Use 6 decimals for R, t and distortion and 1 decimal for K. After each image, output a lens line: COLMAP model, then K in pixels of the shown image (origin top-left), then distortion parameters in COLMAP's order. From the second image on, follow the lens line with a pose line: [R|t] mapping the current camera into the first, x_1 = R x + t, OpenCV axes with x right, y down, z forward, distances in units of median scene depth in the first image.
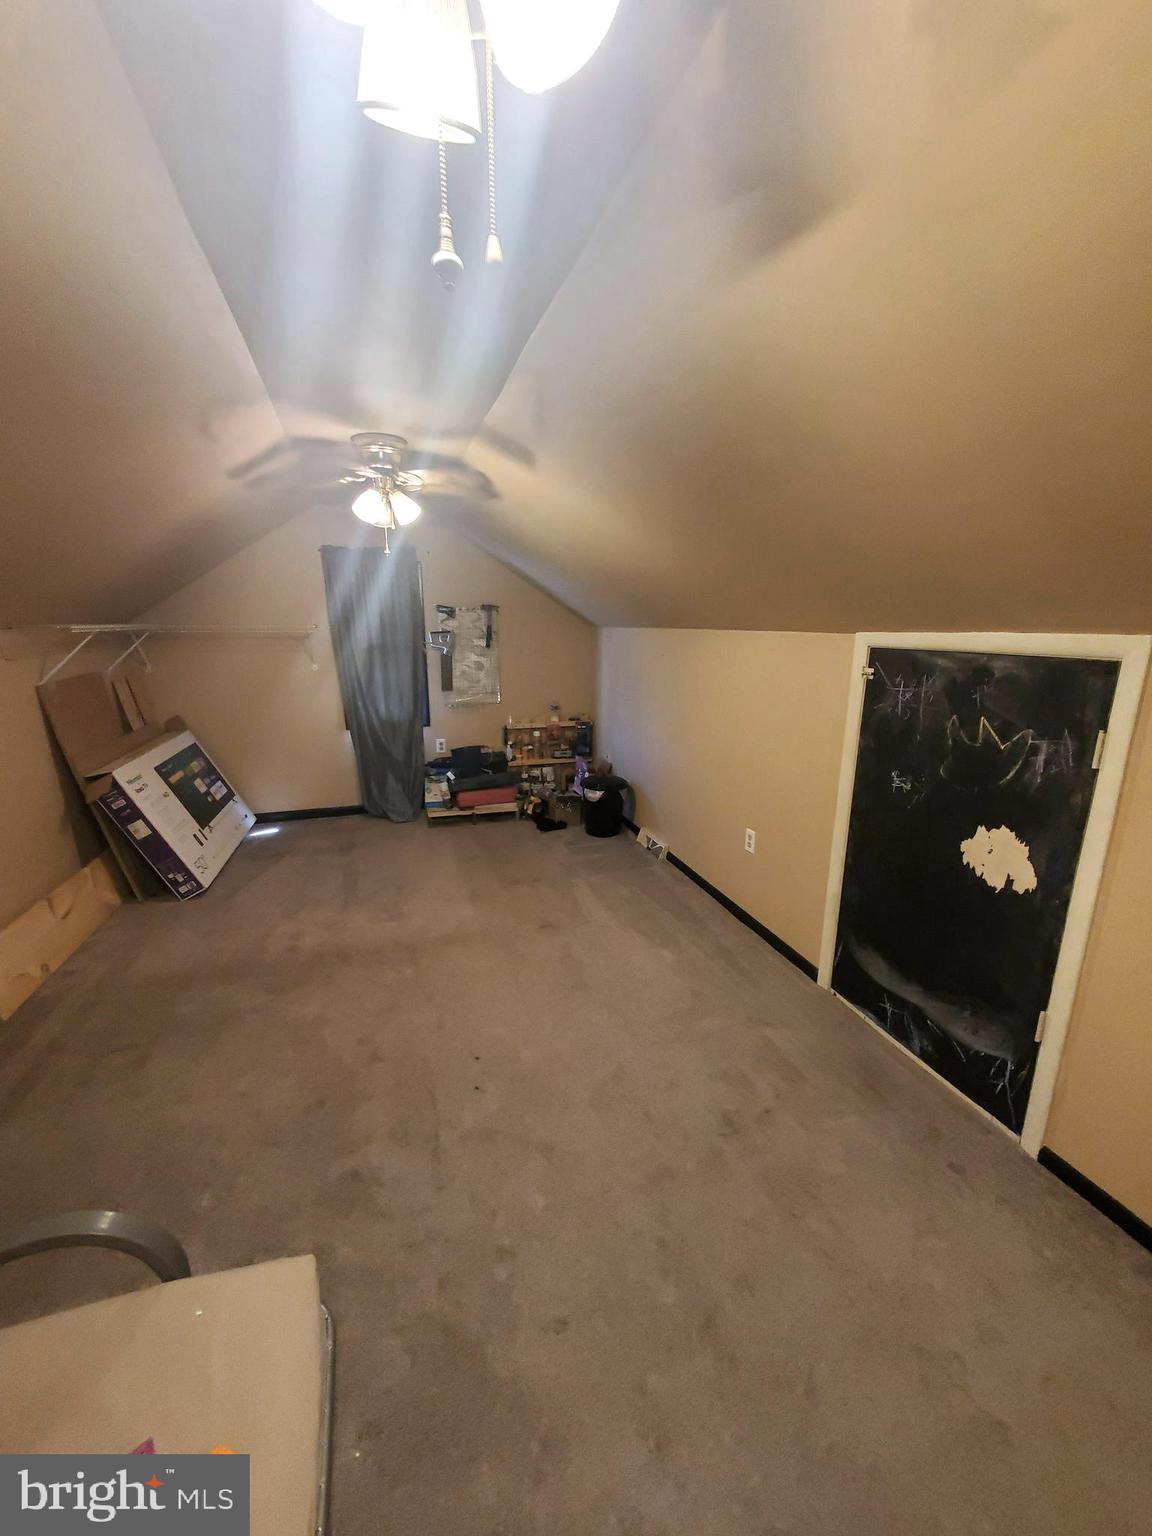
lens RADIAL K [[606.3, 0, 576.6], [0, 606.3, 769.1], [0, 0, 1]] dist [0.004129, -0.000999]
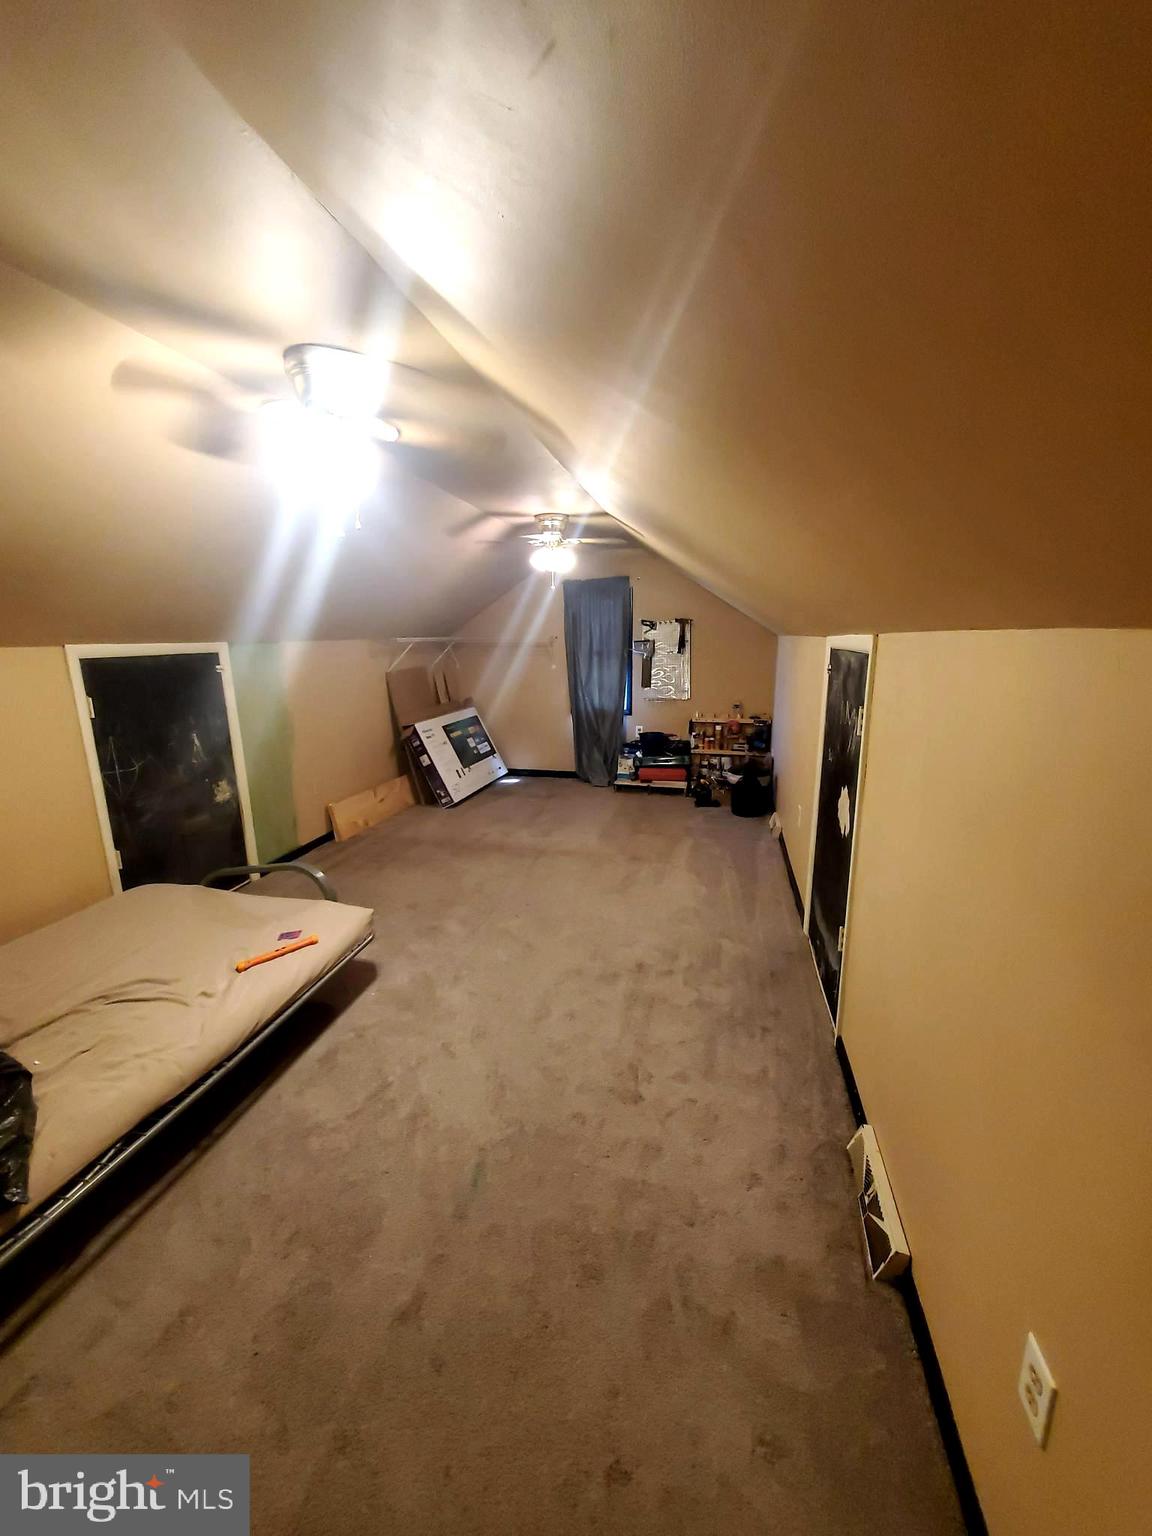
lens RADIAL K [[606.3, 0, 575.9], [0, 606.3, 769.3], [0, 0, 1]] dist [0.004129, -0.000999]
pose [[0.855678, 0.100006, -0.507755, 0.347285], [-0.108757, 0.993990, 0.012493, 0.042320], [0.505952, 0.044532, 0.861411, -0.159441]]
